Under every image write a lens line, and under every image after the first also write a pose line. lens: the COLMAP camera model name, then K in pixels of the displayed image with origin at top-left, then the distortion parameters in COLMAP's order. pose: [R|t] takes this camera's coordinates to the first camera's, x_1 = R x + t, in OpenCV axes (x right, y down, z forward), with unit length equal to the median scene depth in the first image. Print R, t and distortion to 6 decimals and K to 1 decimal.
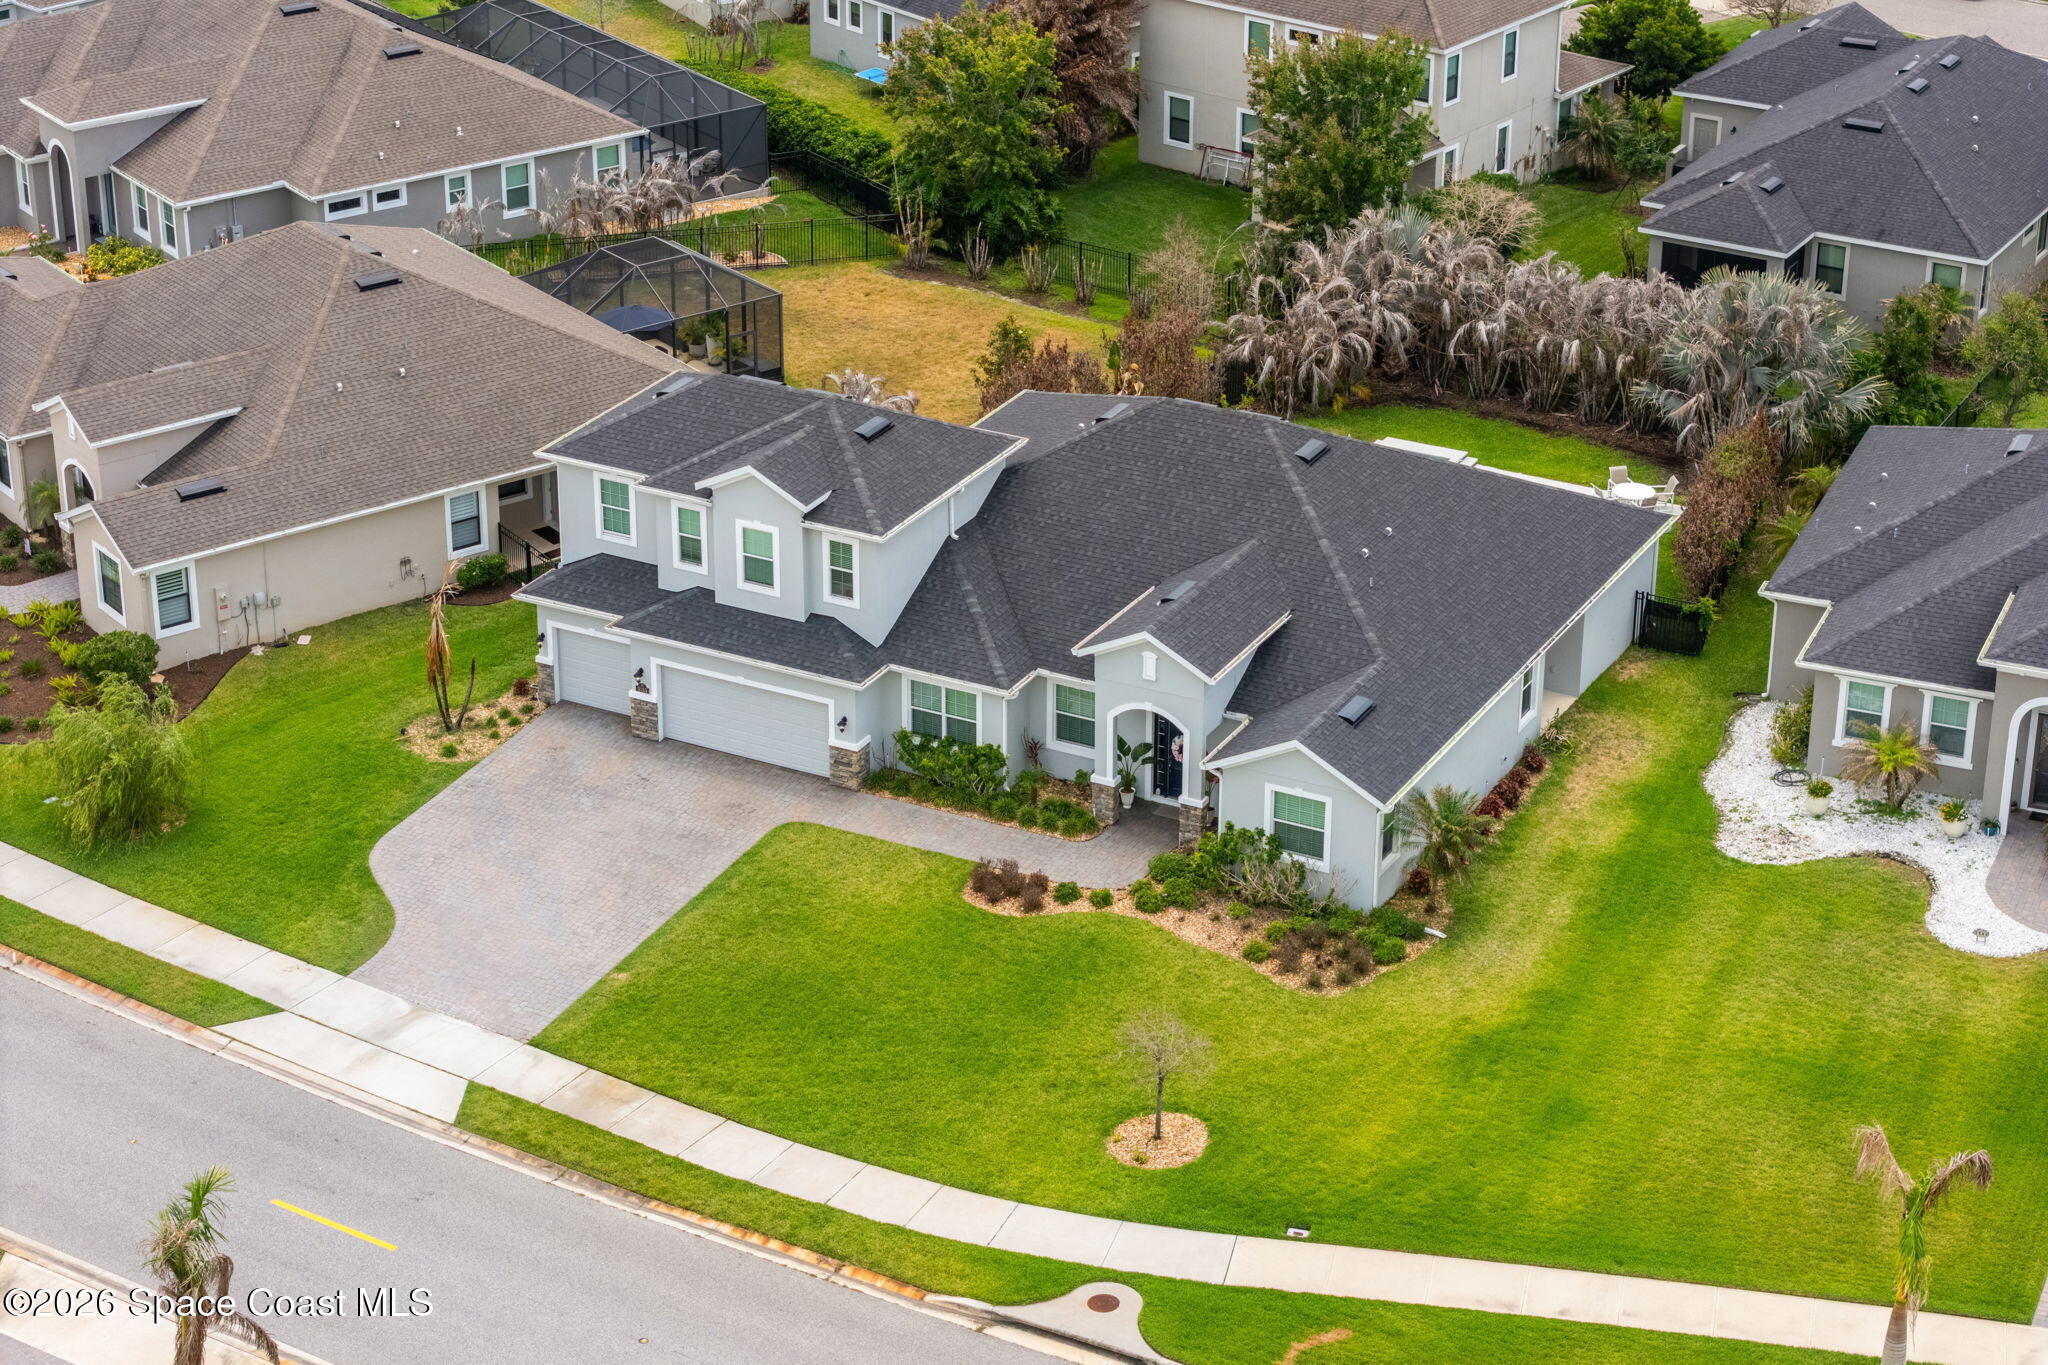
lens RADIAL K [[4037.9, 0, 1024.0], [0, 4037.9, 682.5], [0, 0, 1]] dist [-0.011853, 0.107342]
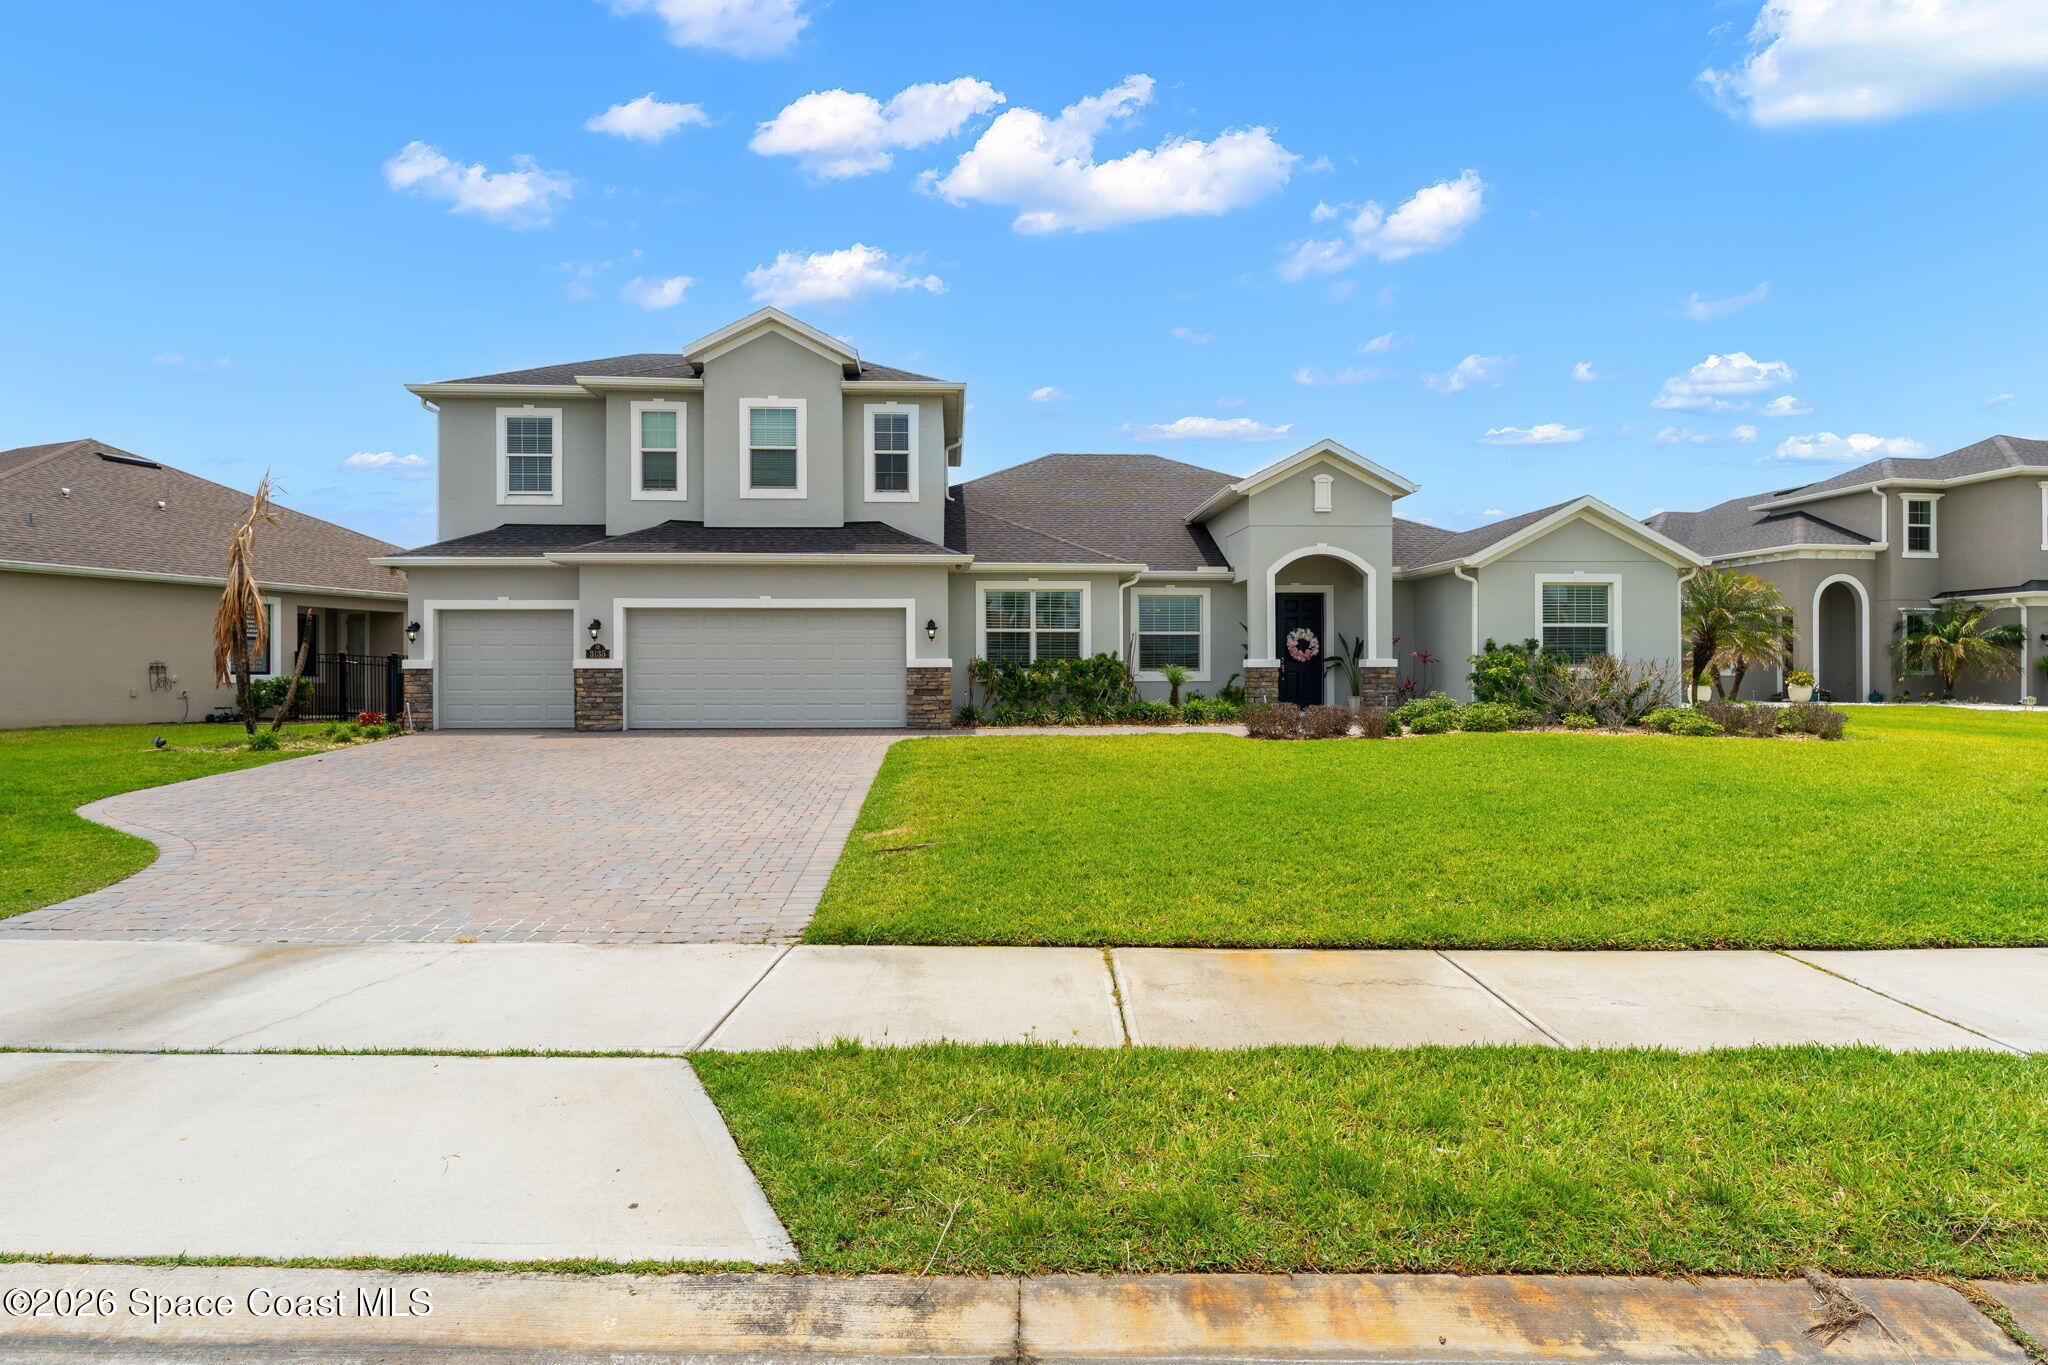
lens RADIAL K [[1091.2, 0, 1021.6], [0, 1091.2, 671.8], [0, 0, 1]] dist [0.000050, 0.000259]
pose [[0.851578, -0.004418, 0.524209, -0.134739], [0.229906, 0.901817, -0.365882, 0.093546], [-0.471124, 0.432095, 0.768984, 0.842328]]
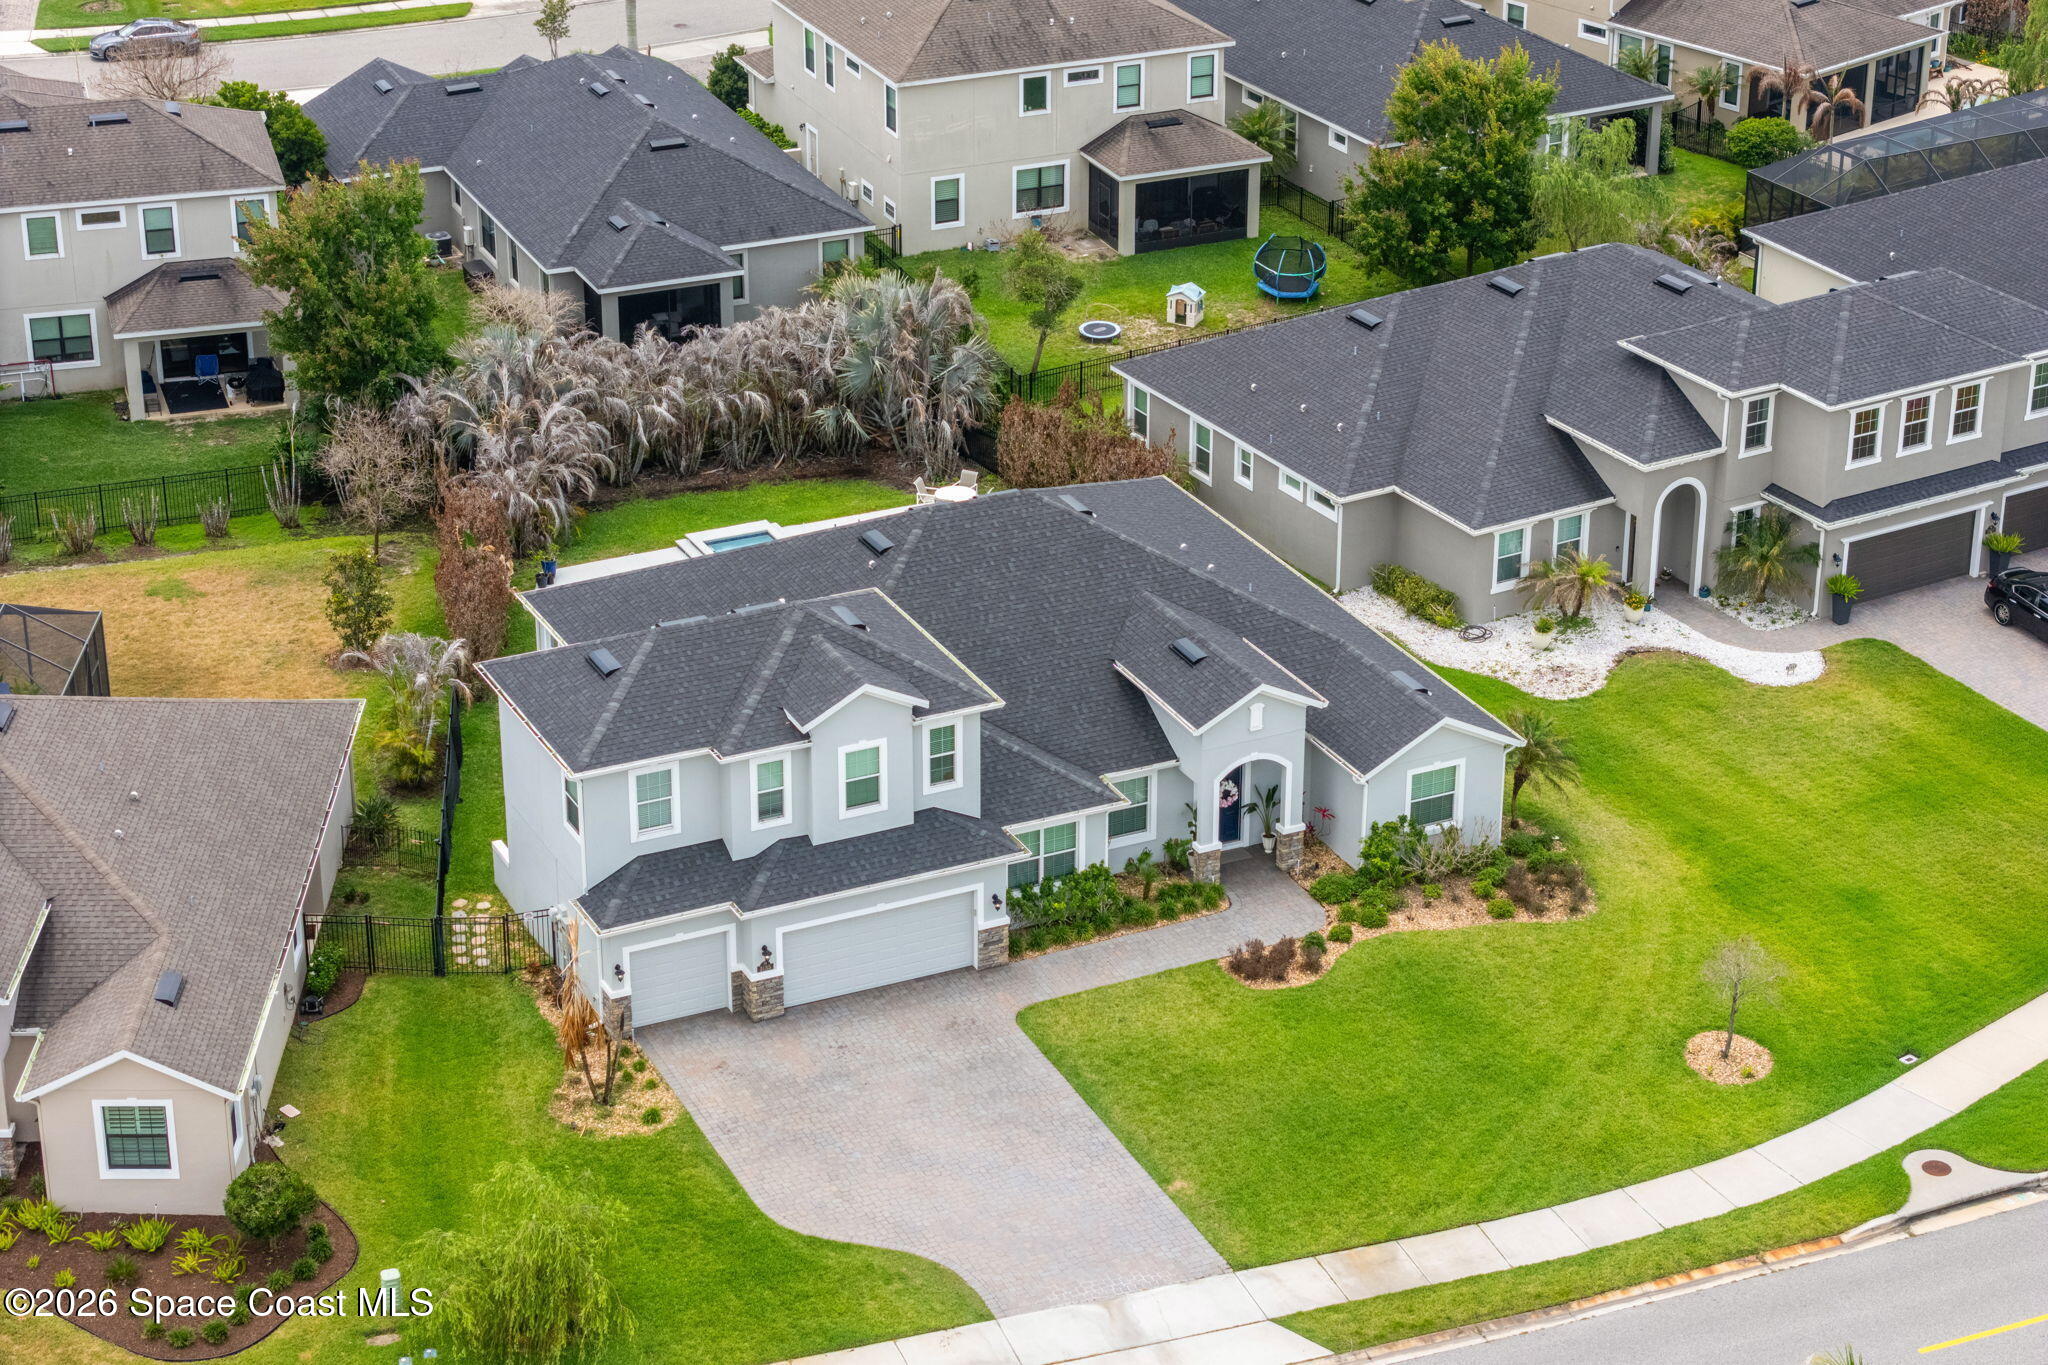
lens RADIAL K [[4037.9, 0, 1024.0], [0, 4037.9, 682.5], [0, 0, 1]] dist [-0.011853, 0.107342]
pose [[0.594436, -0.342240, 0.727680, -0.726914], [0.341965, 0.926598, 0.156446, -0.187551], [-0.727809, 0.155844, 0.667837, 0.339983]]
